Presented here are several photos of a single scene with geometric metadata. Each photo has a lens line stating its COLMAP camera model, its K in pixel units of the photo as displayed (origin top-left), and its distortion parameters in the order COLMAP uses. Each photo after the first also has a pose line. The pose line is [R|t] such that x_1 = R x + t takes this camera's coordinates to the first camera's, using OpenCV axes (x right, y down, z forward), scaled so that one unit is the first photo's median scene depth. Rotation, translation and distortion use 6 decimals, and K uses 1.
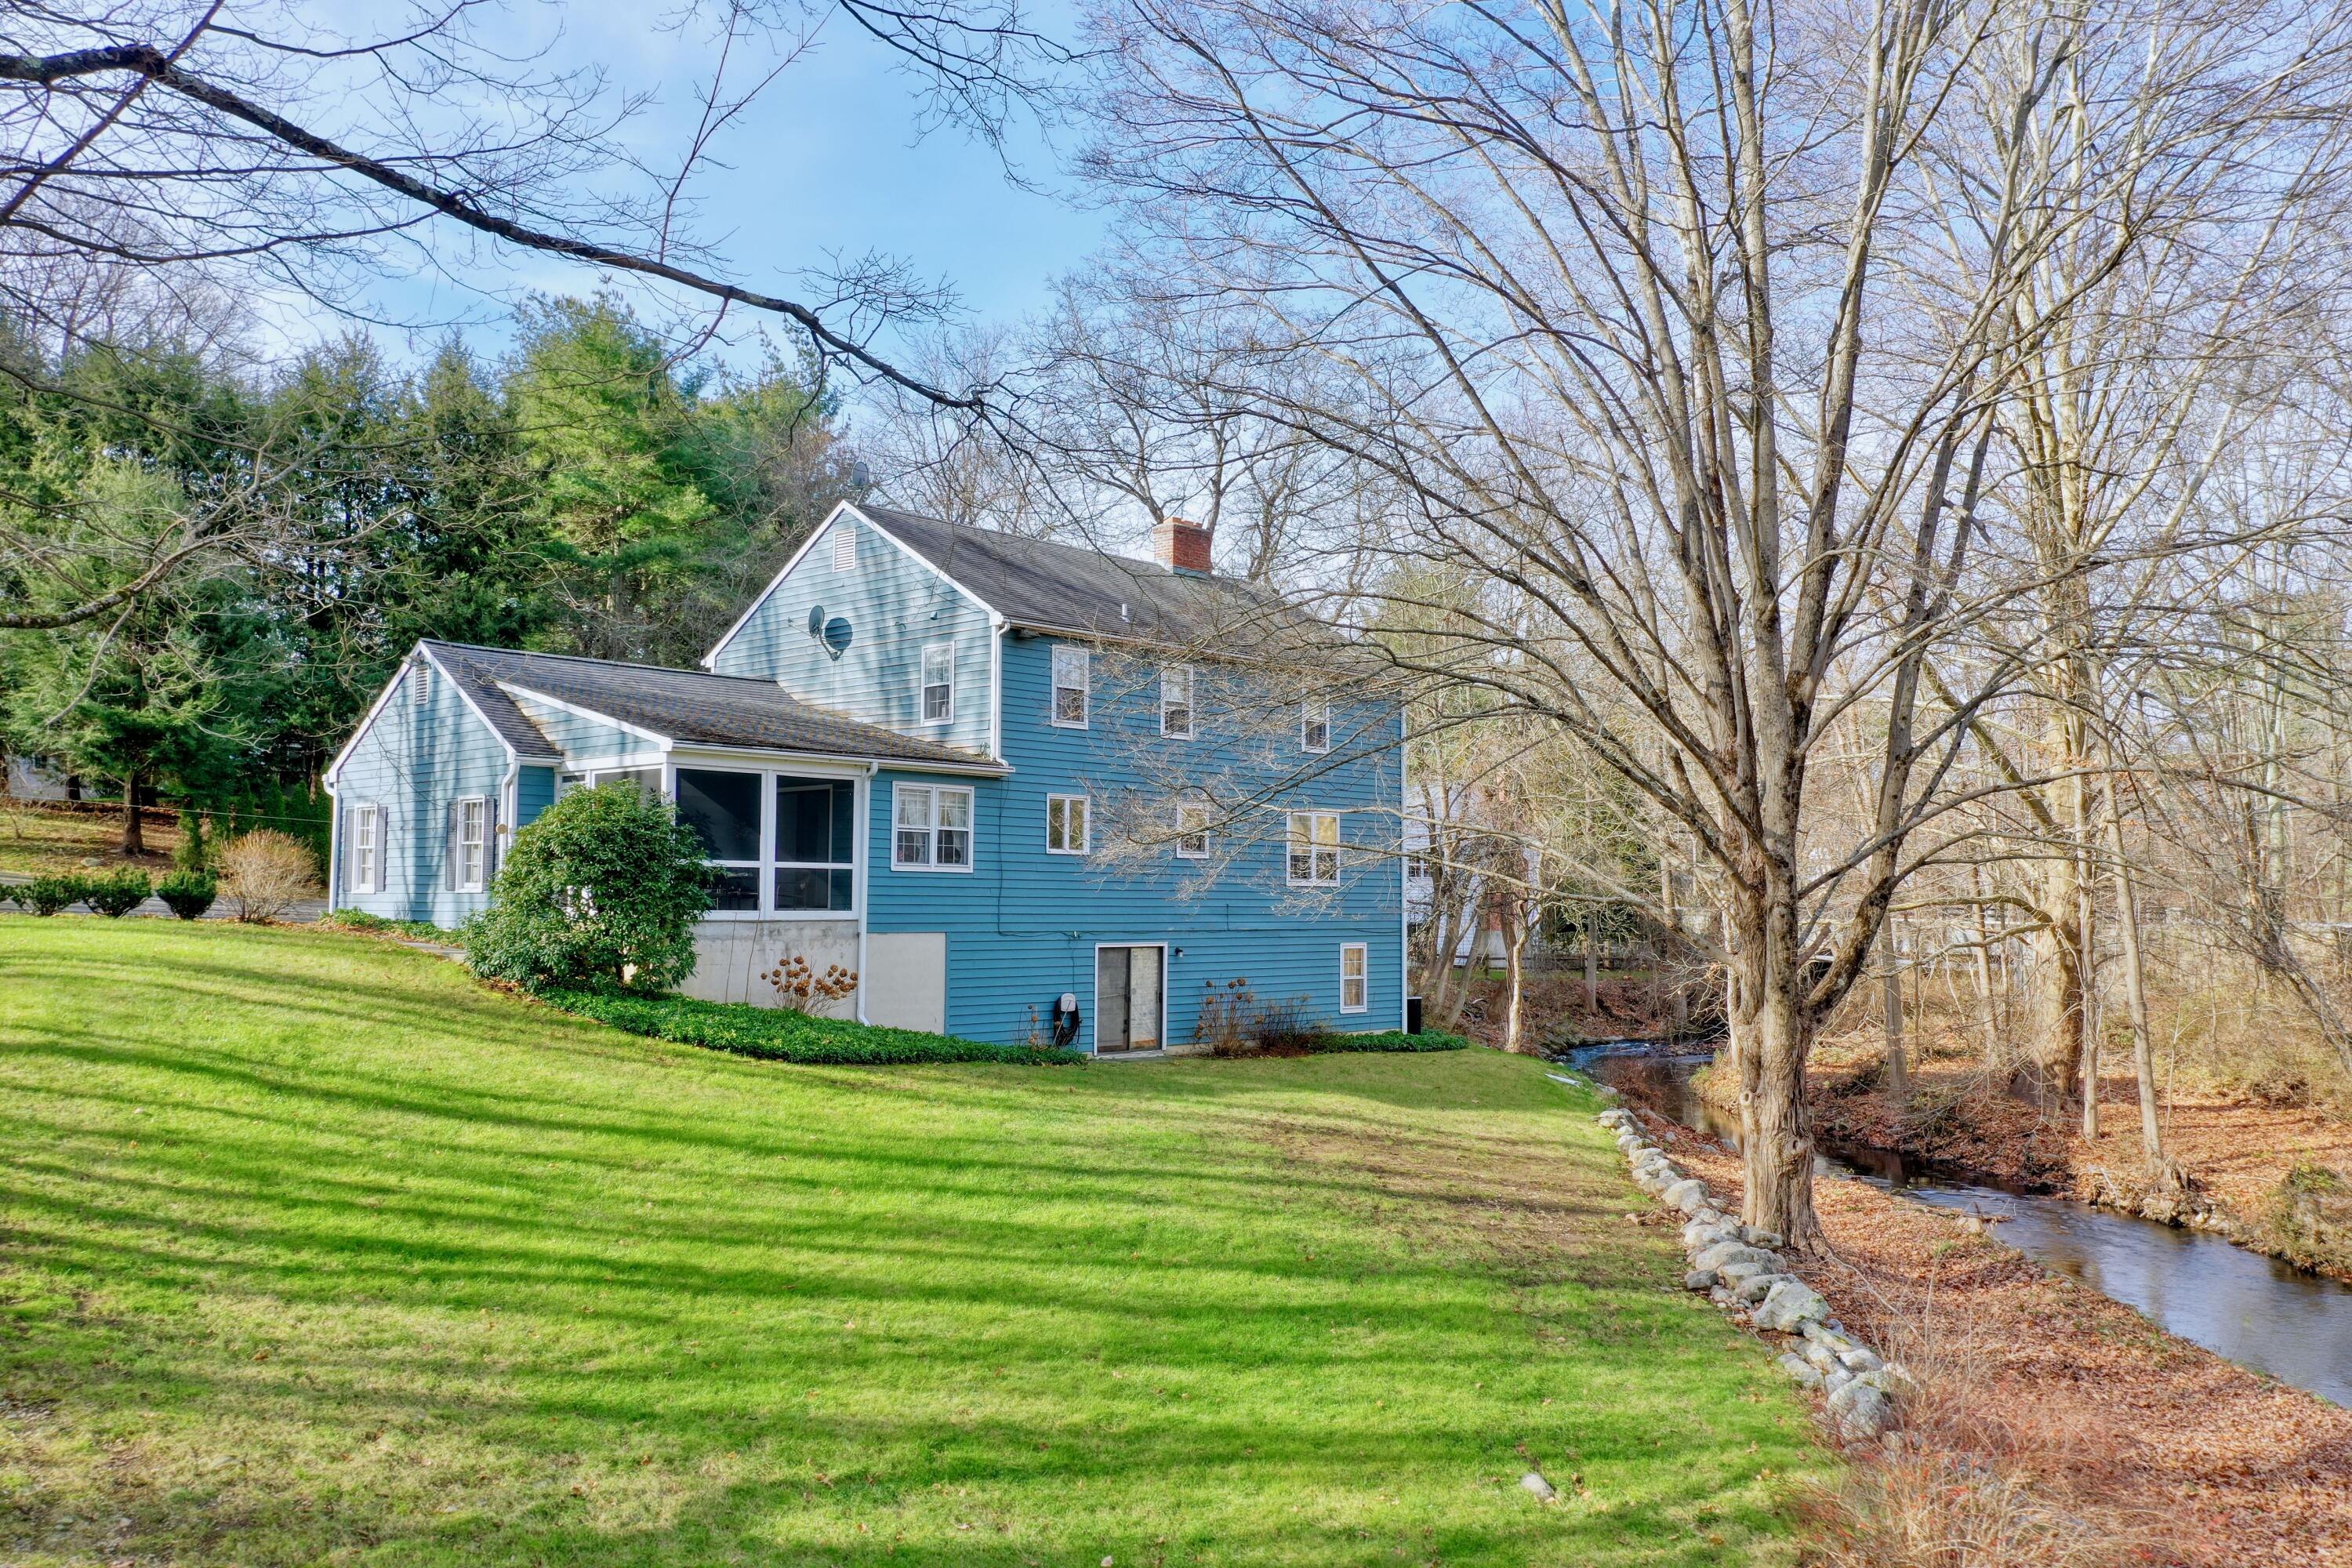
lens RADIAL K [[1859.2, 0, 1176.0], [0, 1859.2, 784.0], [0, 0, 1]] dist [-0.005518, 0.008103]
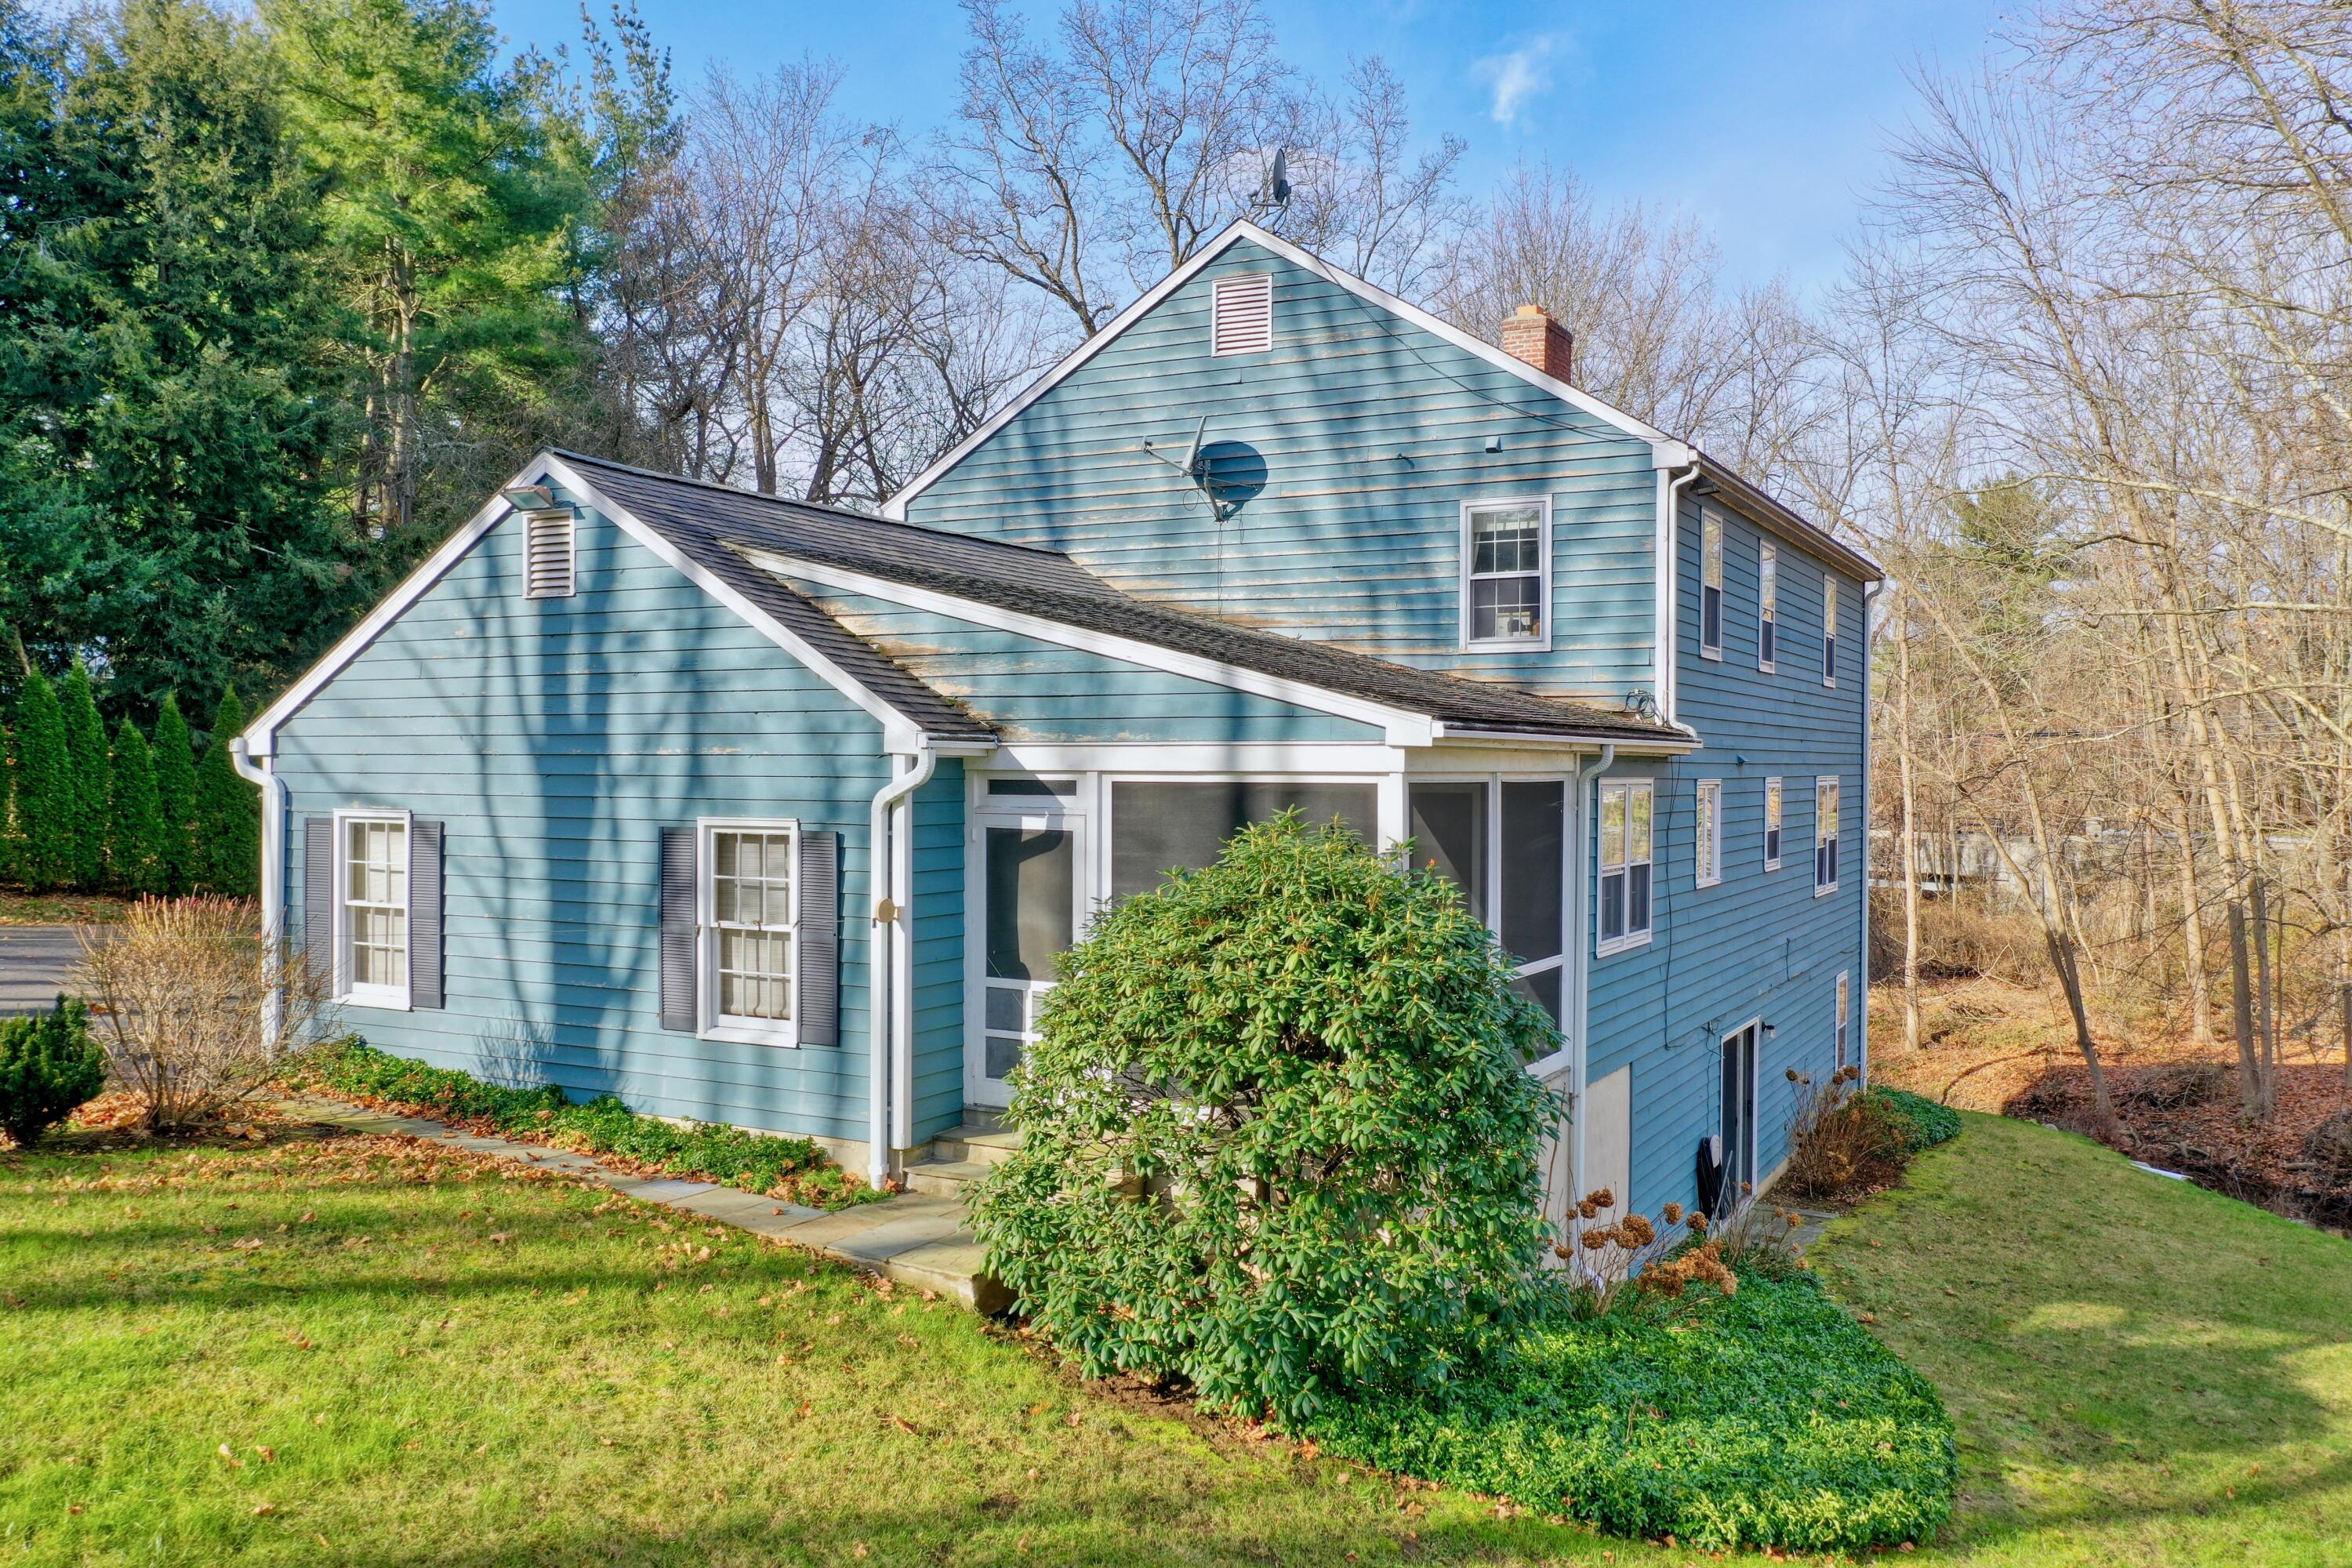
lens RADIAL K [[1859.2, 0, 1176.0], [0, 1859.2, 784.0], [0, 0, 1]] dist [-0.005518, 0.008103]
pose [[0.969929, -0.003176, 0.243368, -0.374866], [-0.015672, 0.997025, 0.075471, -0.034897], [-0.242884, -0.077015, 0.966993, 0.539278]]
